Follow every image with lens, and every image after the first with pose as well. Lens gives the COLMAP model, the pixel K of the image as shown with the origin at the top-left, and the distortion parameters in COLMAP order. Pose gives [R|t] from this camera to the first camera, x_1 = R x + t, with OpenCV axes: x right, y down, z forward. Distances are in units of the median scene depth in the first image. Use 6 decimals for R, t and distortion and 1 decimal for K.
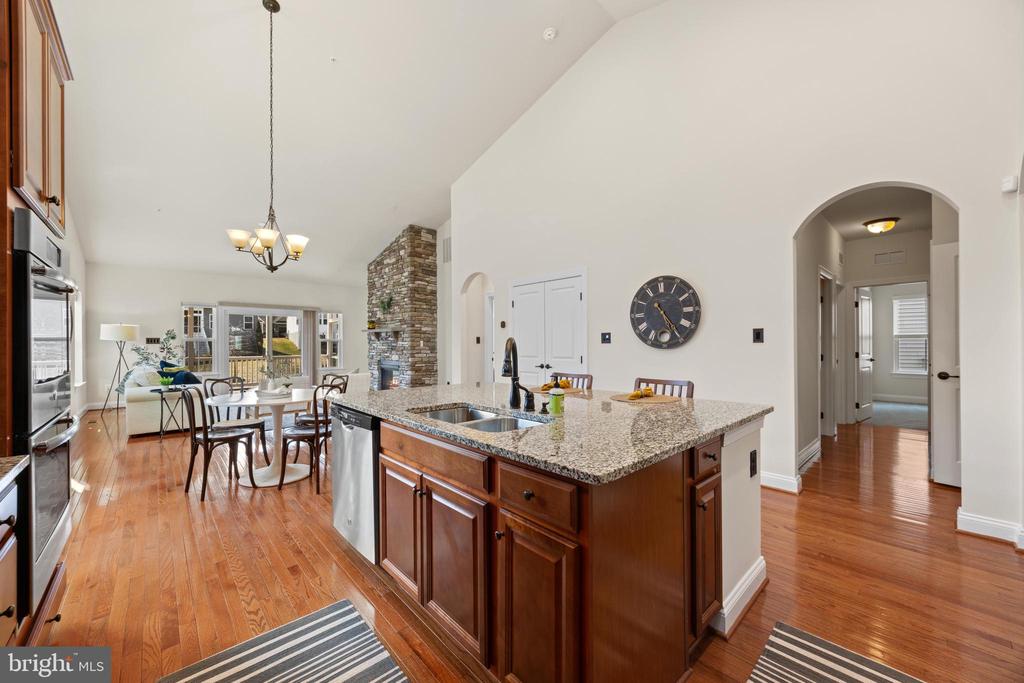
lens RADIAL K [[389.9, 0, 514.1], [0, 389.9, 344.3], [0, 0, 1]] dist [-0.002007, -0.000034]
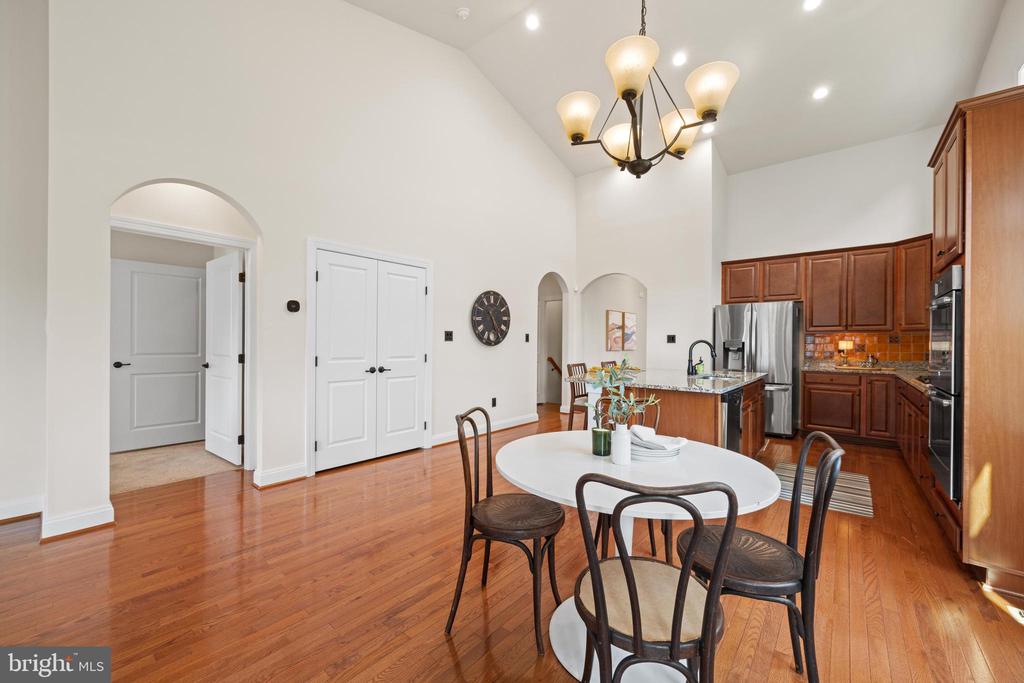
lens RADIAL K [[389.9, 0, 514.1], [0, 389.9, 344.3], [0, 0, 1]] dist [-0.002007, -0.000034]
pose [[-0.122860, -0.000852, 0.992424, -0.889161], [-0.005992, 0.999982, 0.000117, 0.005582], [-0.992406, -0.005933, -0.122863, 1.023320]]
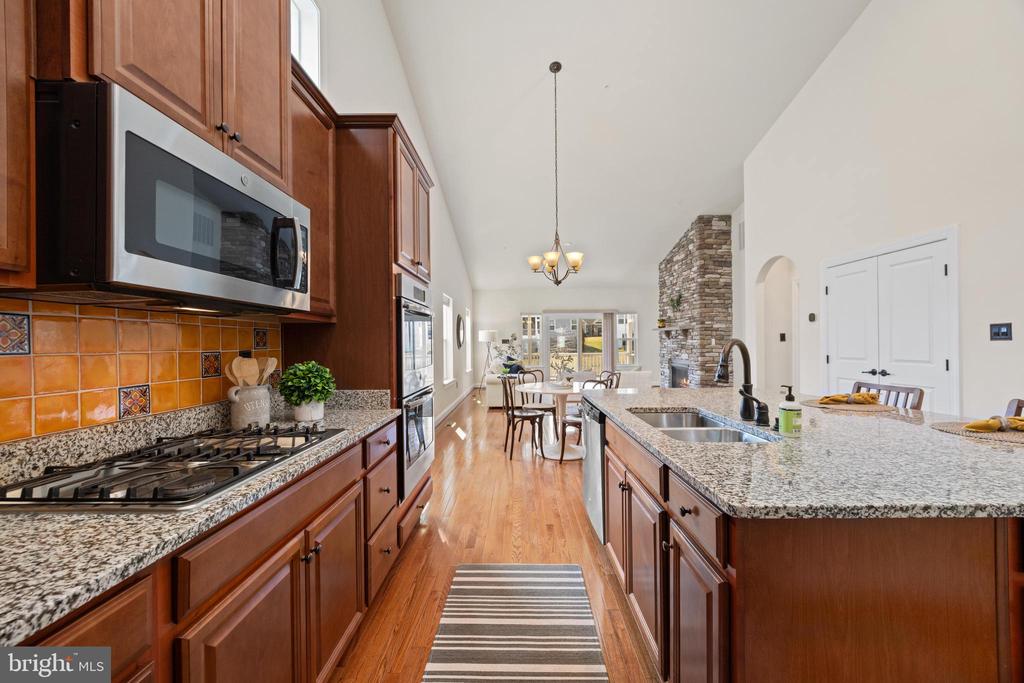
lens RADIAL K [[389.4, 0, 515.5], [0, 389.4, 345.7], [0, 0, 1]] dist [-0.000722, 0.000143]
pose [[0.727498, -0.001737, -0.686108, 0.104995], [0.008560, 0.999942, 0.006545, -0.004958], [0.686057, -0.010635, 0.727470, 0.013850]]
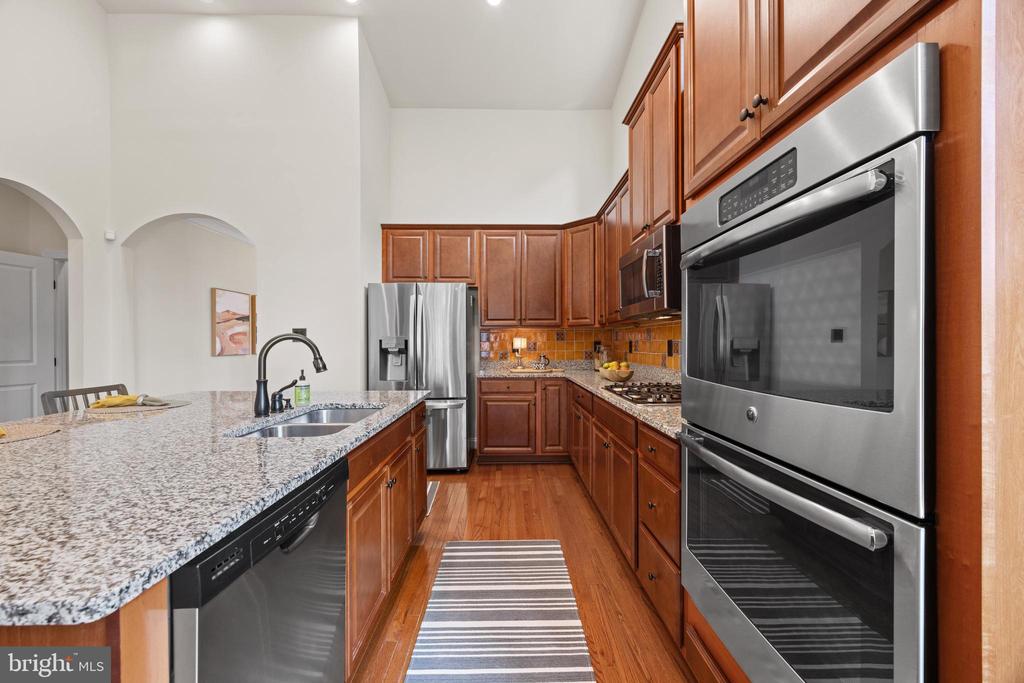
lens RADIAL K [[391.6, 0, 502.4], [0, 391.6, 347.5], [0, 0, 1]] dist [-0.001461, -0.000303]
pose [[-0.731912, -0.001048, 0.681399, -0.457425], [0.005785, 0.999953, 0.007751, 0.005339], [-0.681375, 0.009615, -0.731871, 0.609000]]
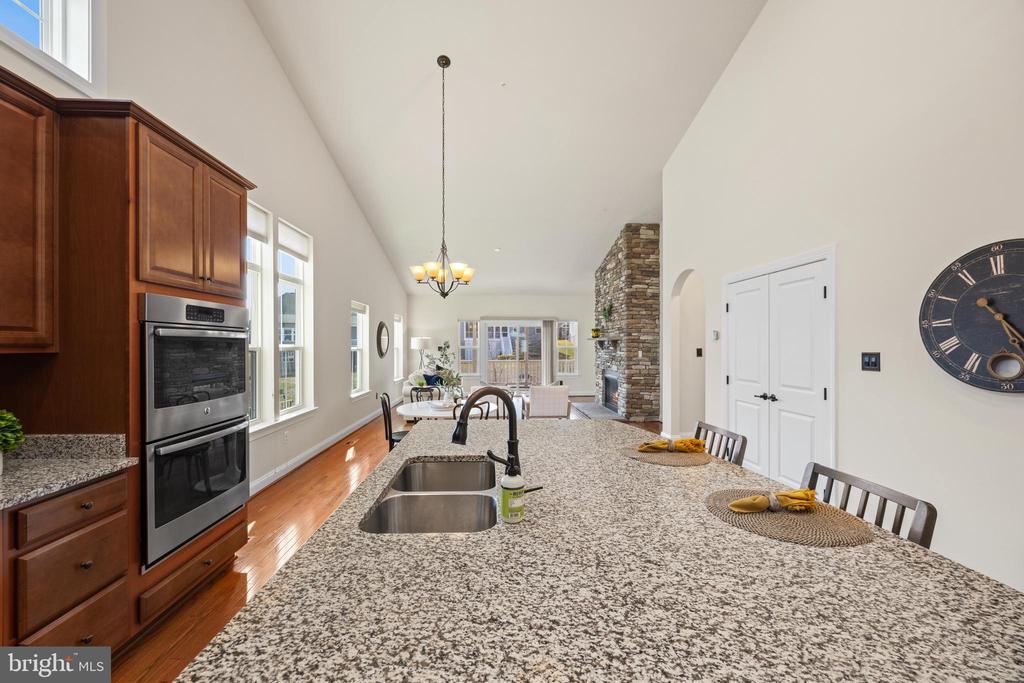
lens RADIAL K [[391.6, 0, 502.4], [0, 391.6, 347.5], [0, 0, 1]] dist [-0.001461, -0.000303]
pose [[0.755100, 0.006805, -0.655574, 0.217707], [-0.002985, 0.999971, 0.006941, -0.042472], [0.655603, -0.003284, 0.755099, 0.214837]]
